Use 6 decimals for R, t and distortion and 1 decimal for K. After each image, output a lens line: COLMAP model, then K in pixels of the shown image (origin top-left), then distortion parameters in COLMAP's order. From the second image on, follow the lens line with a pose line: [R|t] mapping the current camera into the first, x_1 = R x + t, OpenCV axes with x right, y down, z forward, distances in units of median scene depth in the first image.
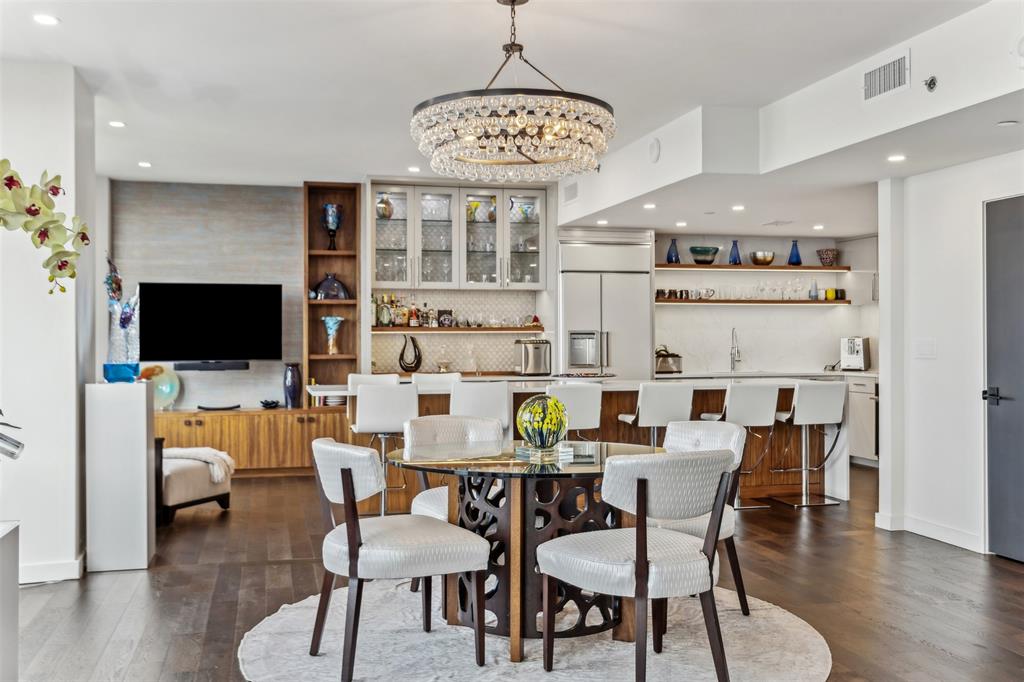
lens RADIAL K [[998.1, 0, 512.4], [0, 998.1, 333.5], [0, 0, 1]] dist [-0.022720, 0.000000]
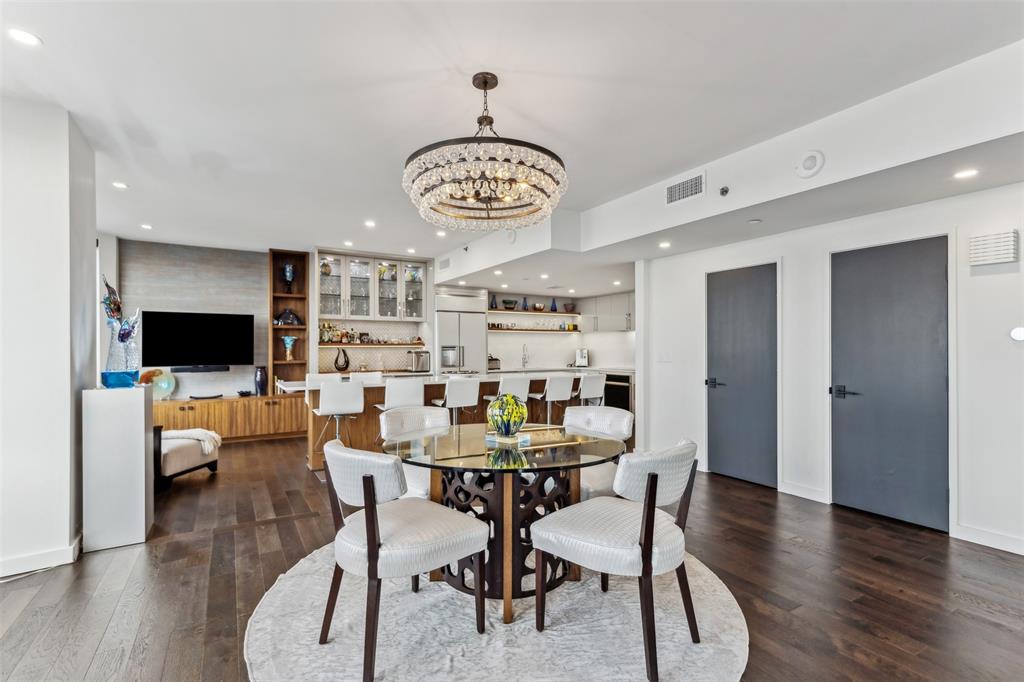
lens RADIAL K [[471.9, 0, 511.3], [0, 471.9, 347.4], [0, 0, 1]] dist [0.001707, -0.001418]
pose [[0.955840, 0.000727, 0.293885, -0.081519], [-0.000561, 1.000000, -0.000648, 0.000752], [-0.293886, 0.000454, 0.955840, 0.235338]]
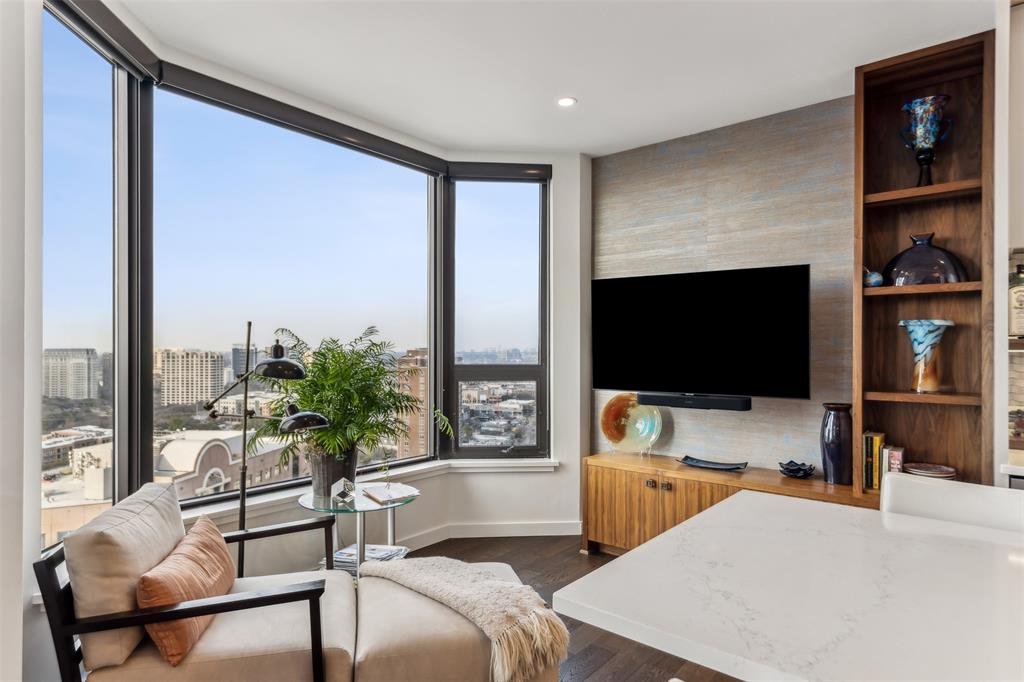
lens RADIAL K [[573.8, 0, 510.8], [0, 573.8, 347.8], [0, 0, 1]] dist [0.007893, 0.000641]
pose [[0.597792, 0.001306, -0.801650, -0.088110], [-0.003448, 0.999994, -0.000941, -0.001487], [0.801644, 0.003326, 0.597793, 0.823115]]
